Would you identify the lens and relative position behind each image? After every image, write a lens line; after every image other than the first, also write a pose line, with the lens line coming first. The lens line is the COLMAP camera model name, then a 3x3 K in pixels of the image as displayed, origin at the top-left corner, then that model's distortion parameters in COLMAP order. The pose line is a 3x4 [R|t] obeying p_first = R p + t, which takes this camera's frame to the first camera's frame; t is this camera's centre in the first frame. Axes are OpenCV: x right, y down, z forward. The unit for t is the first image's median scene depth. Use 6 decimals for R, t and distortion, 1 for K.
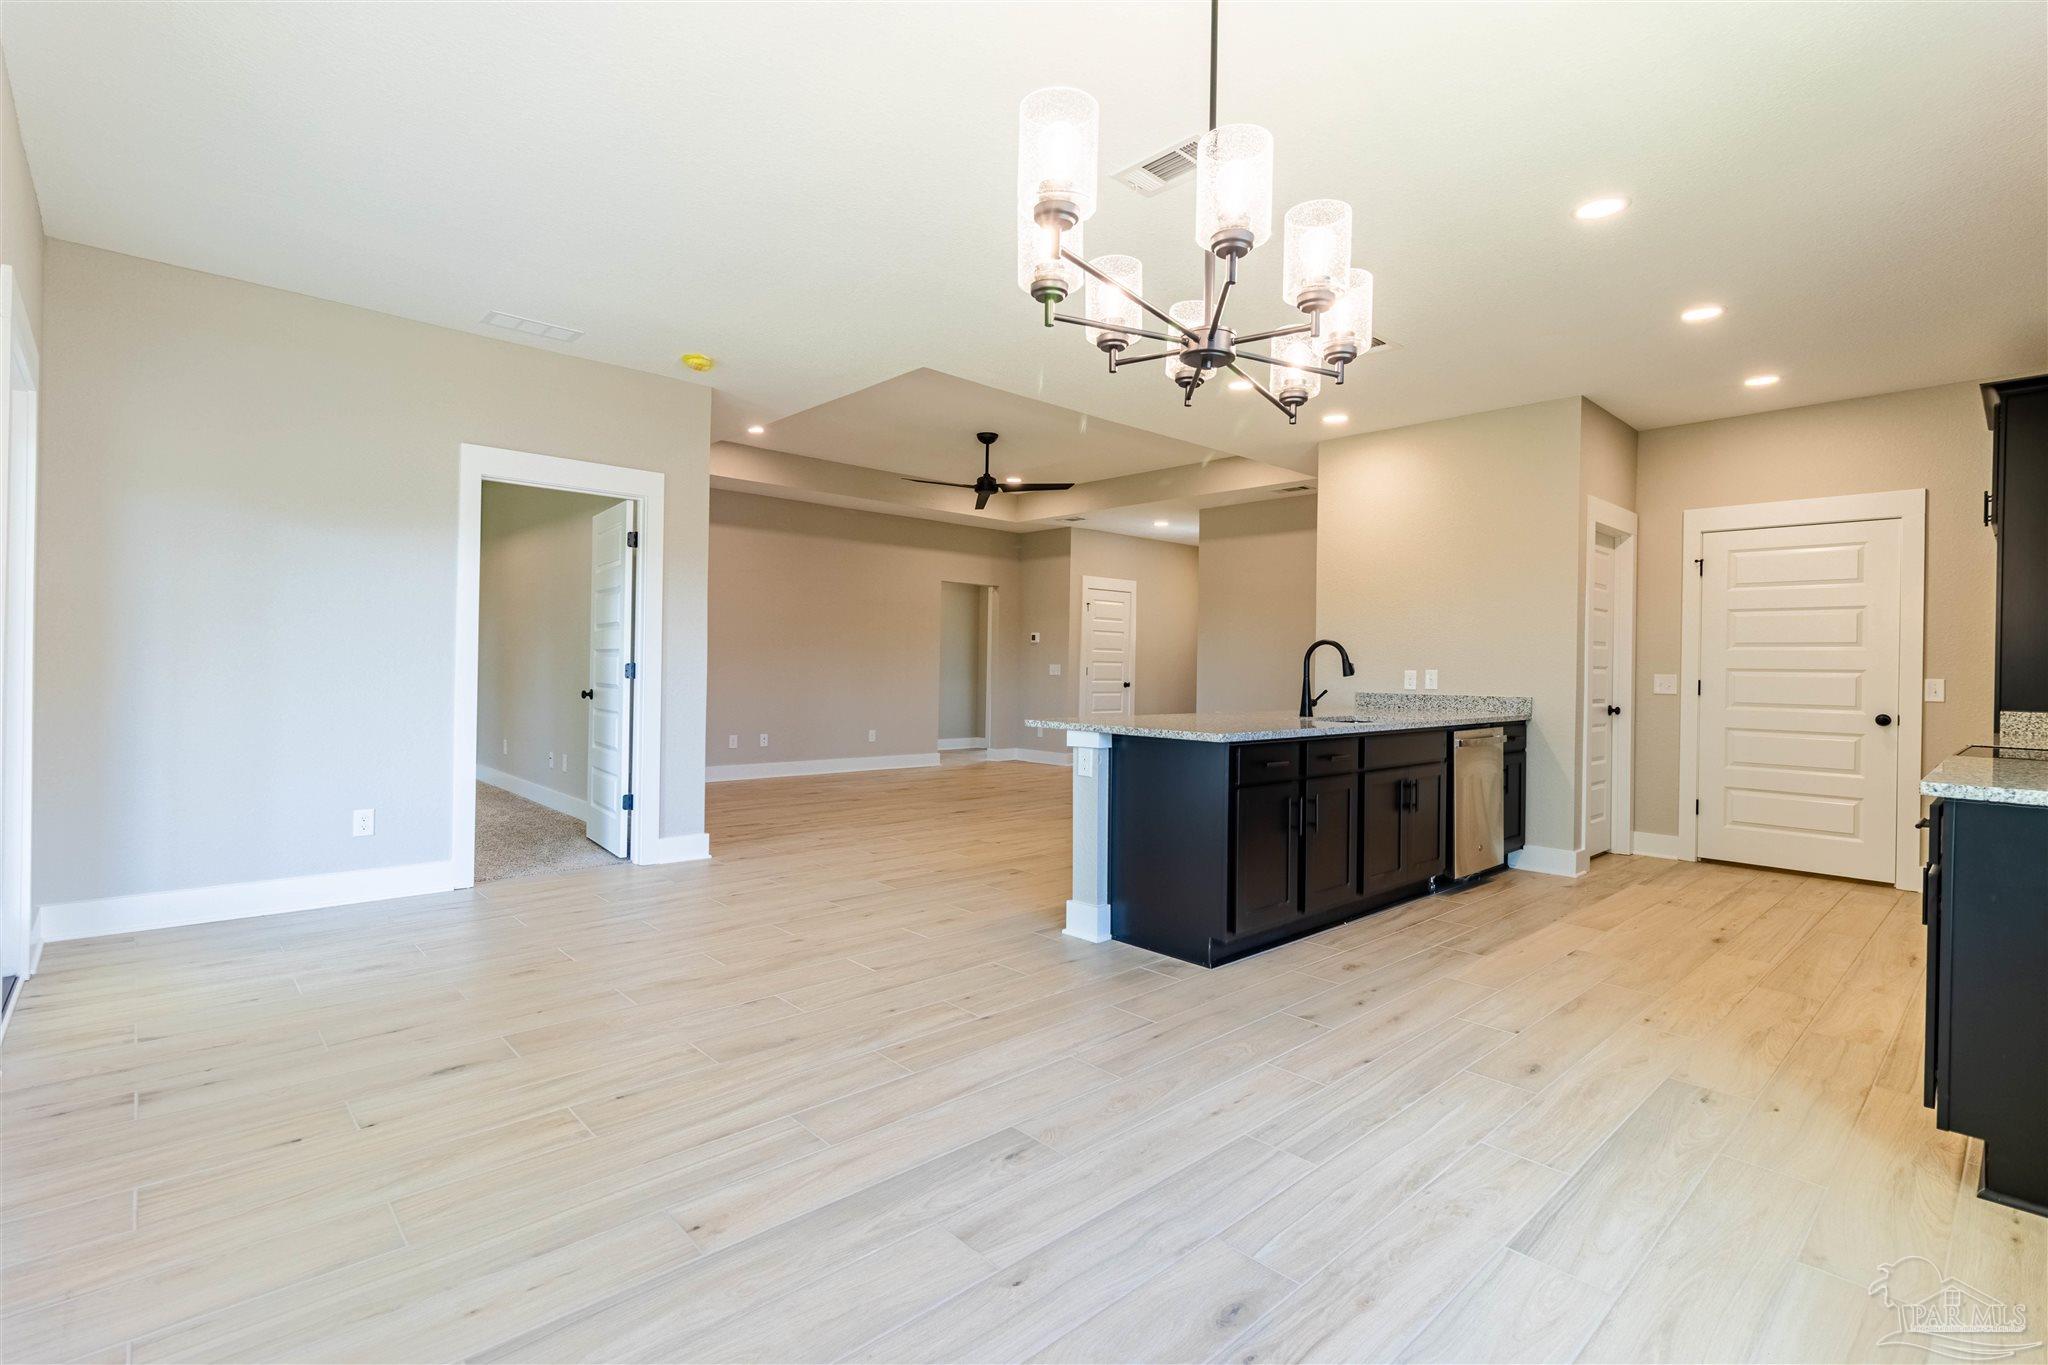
lens RADIAL K [[944.1, 0, 1014.3], [0, 944.1, 668.0], [0, 0, 1]] dist [0.001320, 0.001533]
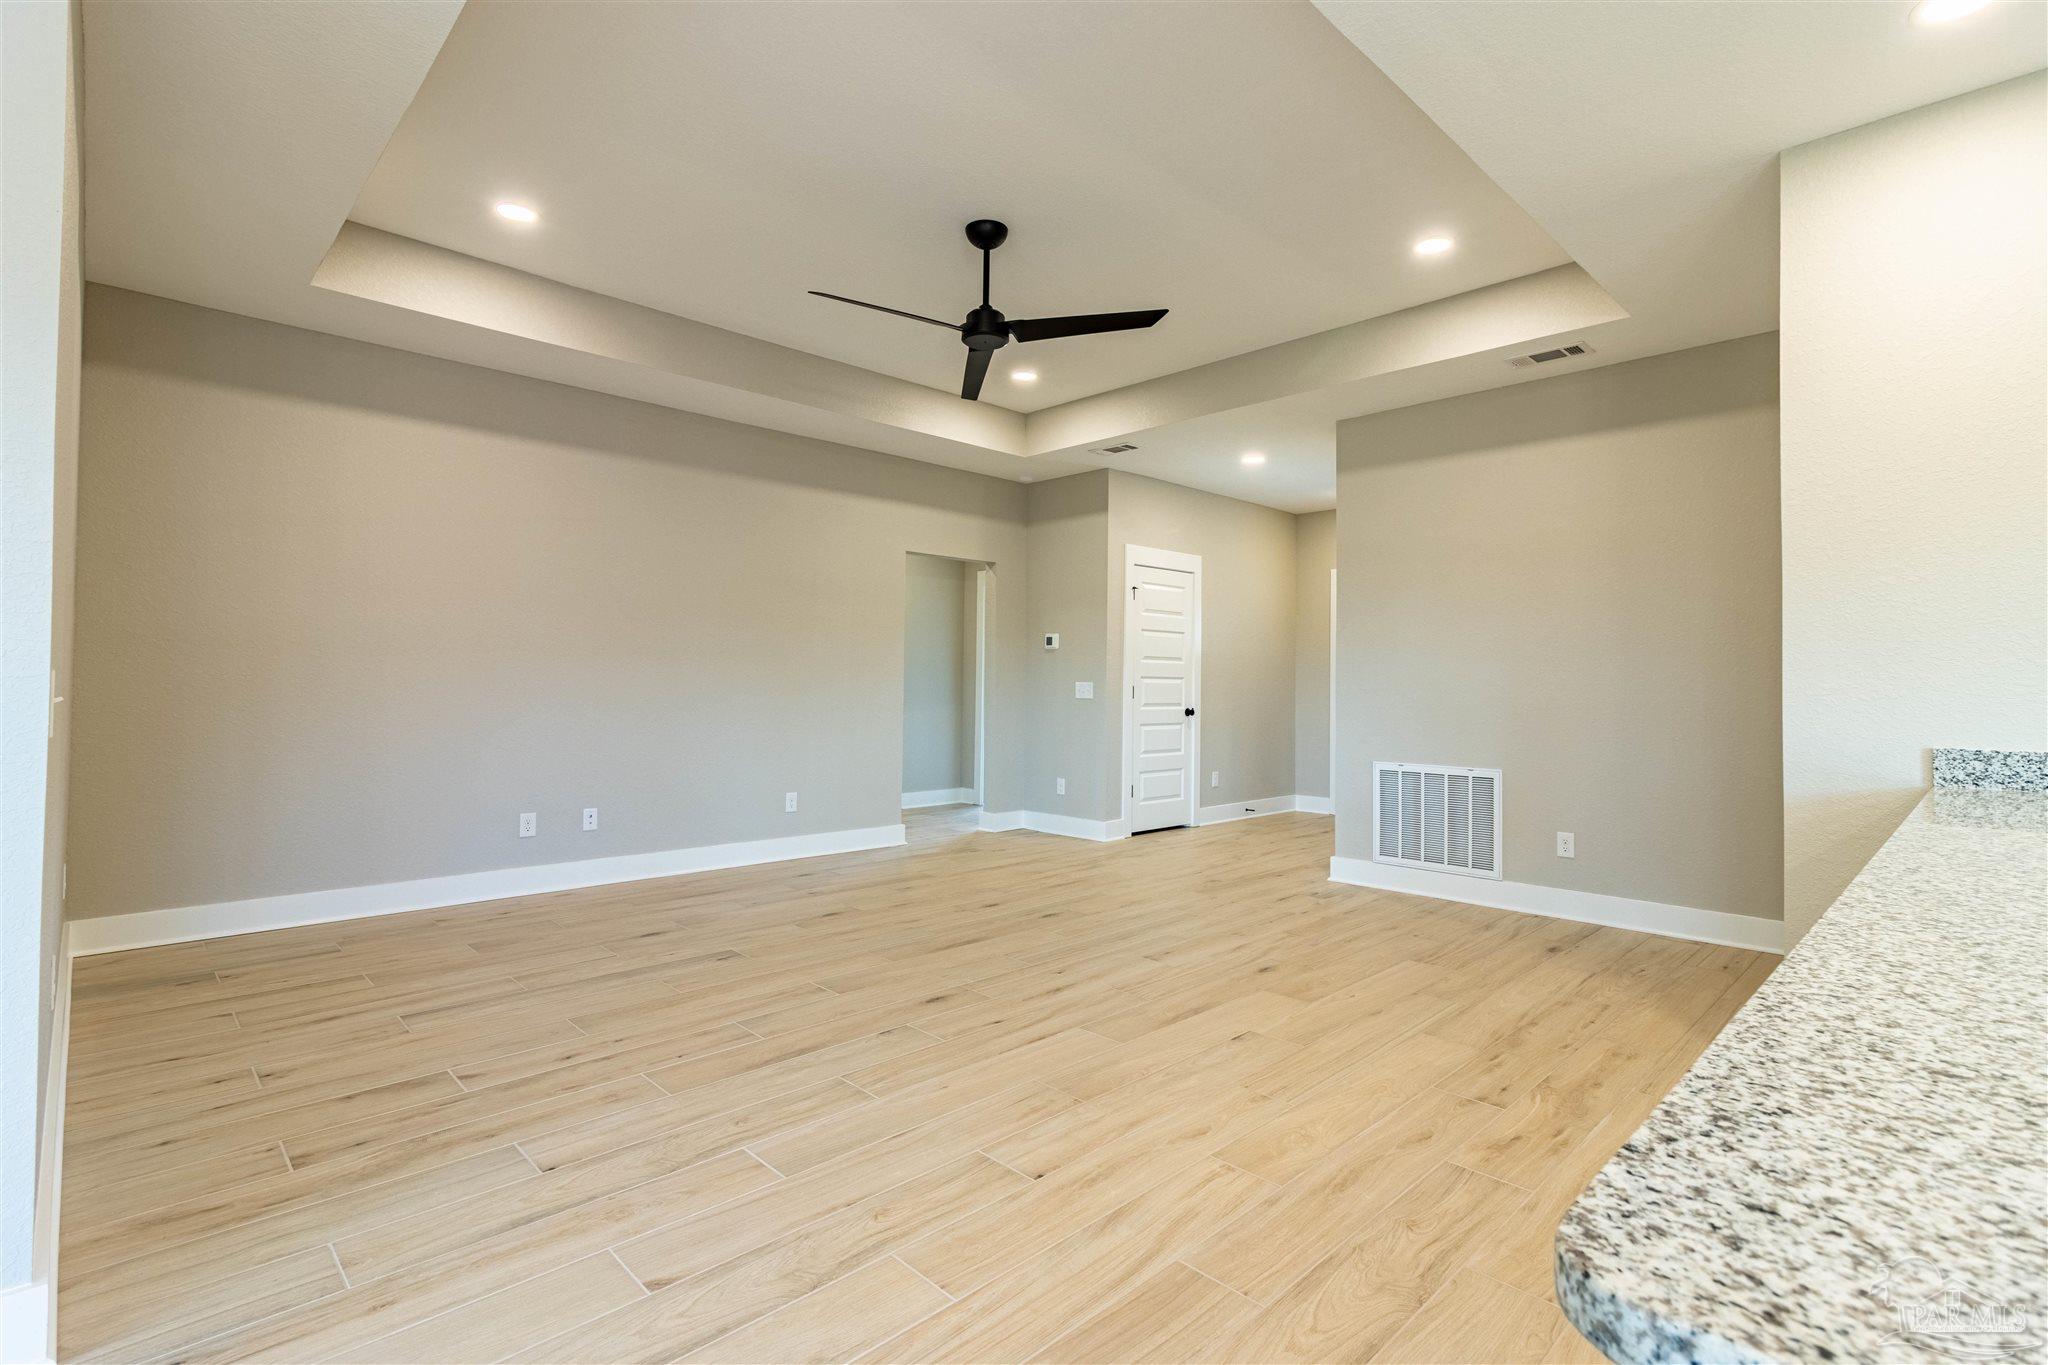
lens RADIAL K [[944.1, 0, 1031.2], [0, 944.1, 672.2], [0, 0, 1]] dist [0.001320, 0.001533]
pose [[0.999167, -0.005681, 0.040406, -0.019841], [0.006219, 0.999893, -0.013212, -0.002366], [-0.040327, 0.013452, 0.999096, 0.372932]]
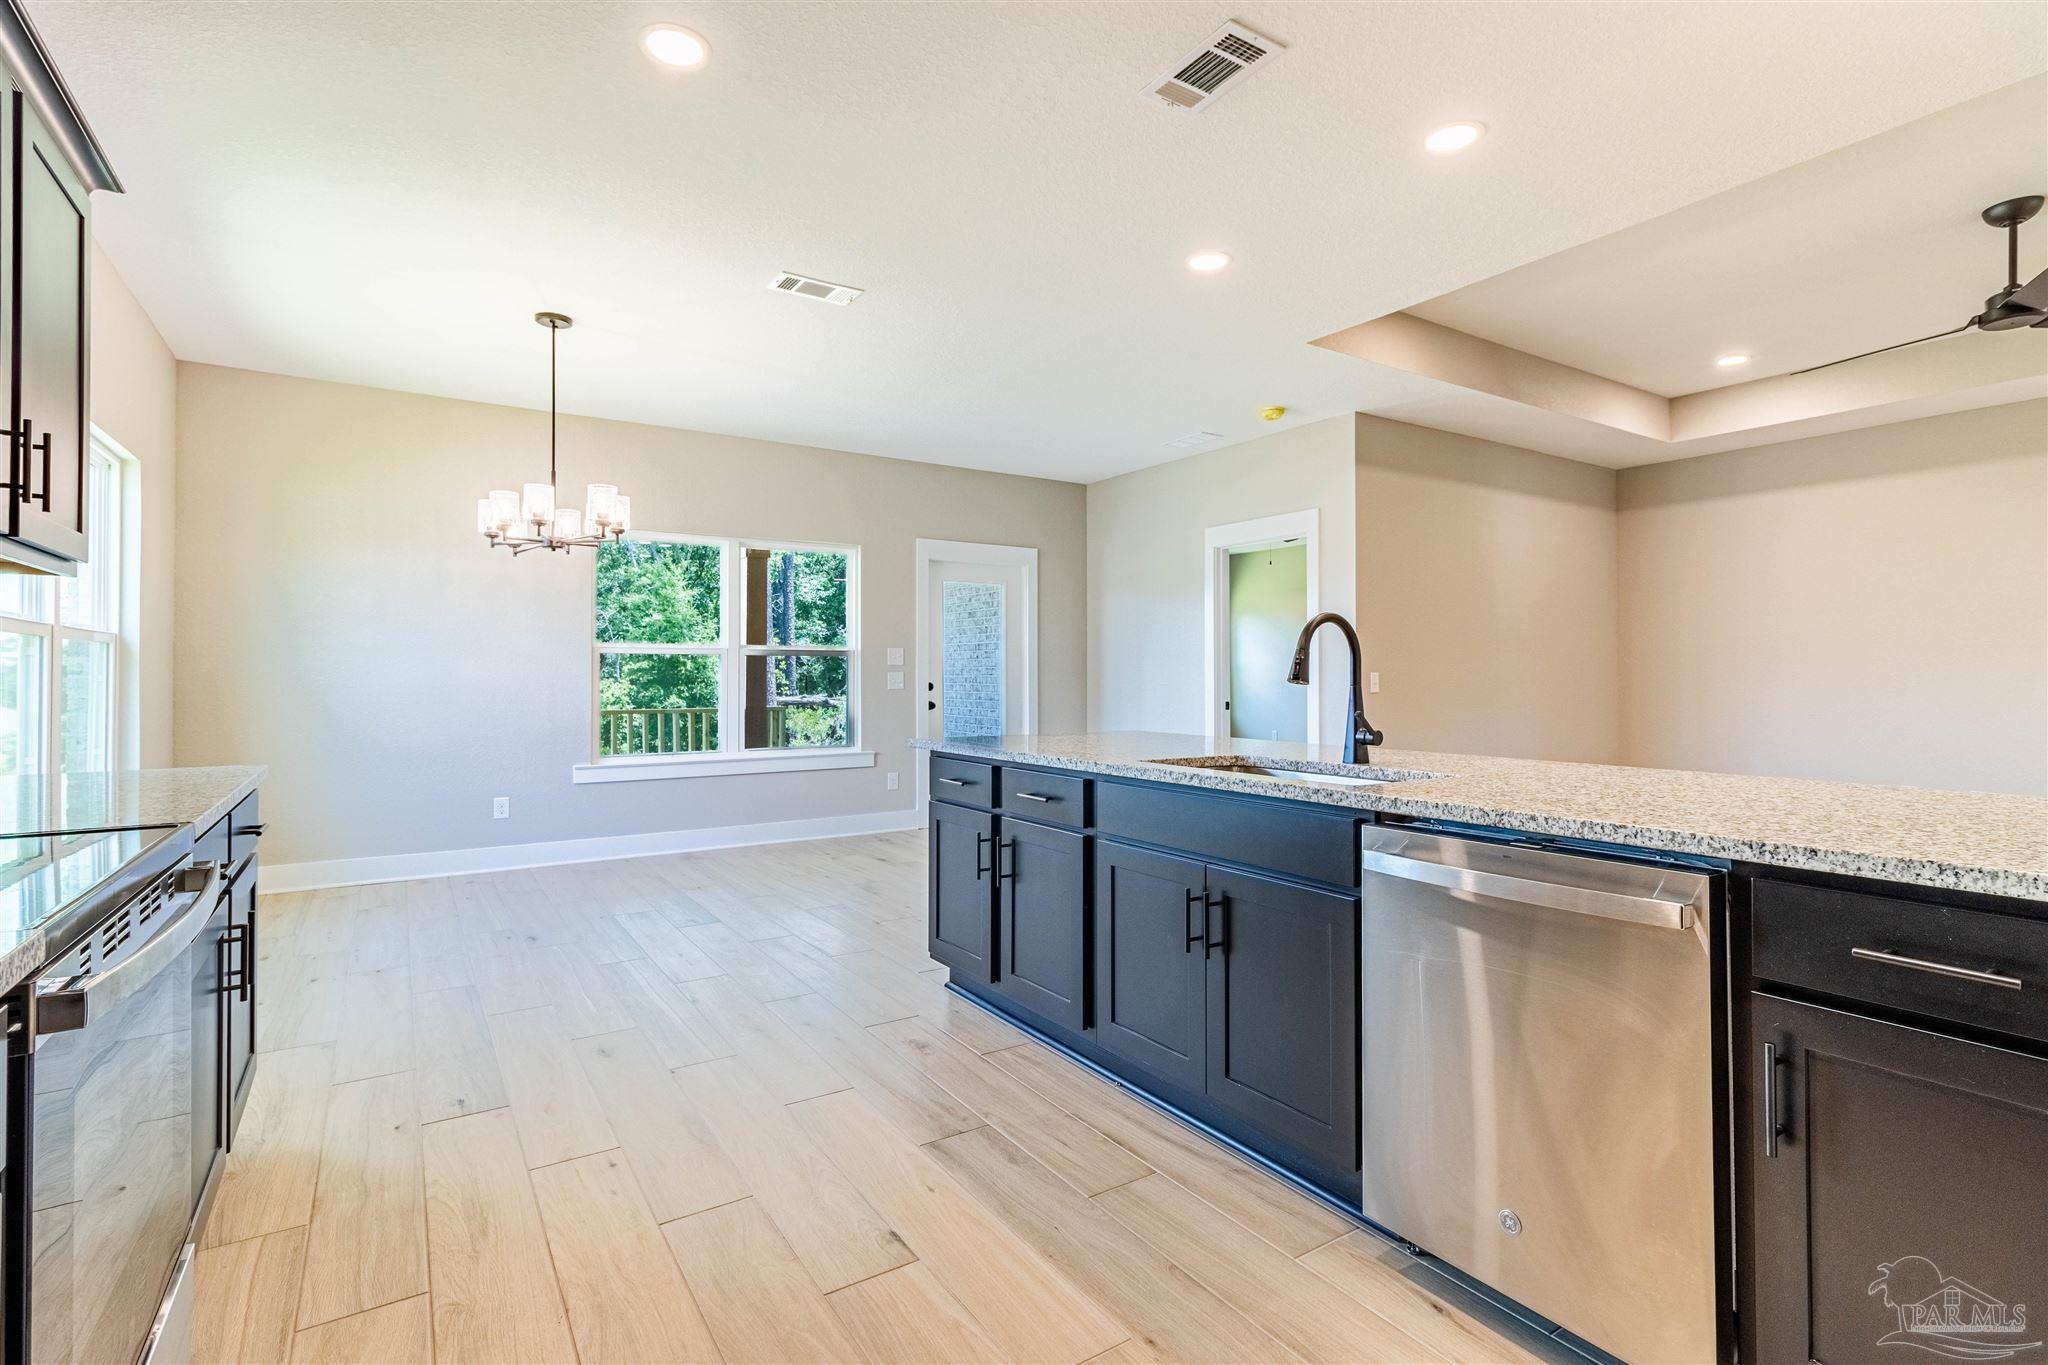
lens RADIAL K [[944.1, 0, 1036.1], [0, 944.1, 683.3], [0, 0, 1]] dist [0.001320, 0.001533]
pose [[-0.141870, -0.010122, -0.989834, 0.401652], [-0.004902, 0.999943, -0.009523, 0.006328], [0.989873, 0.003501, -0.141911, 0.428128]]
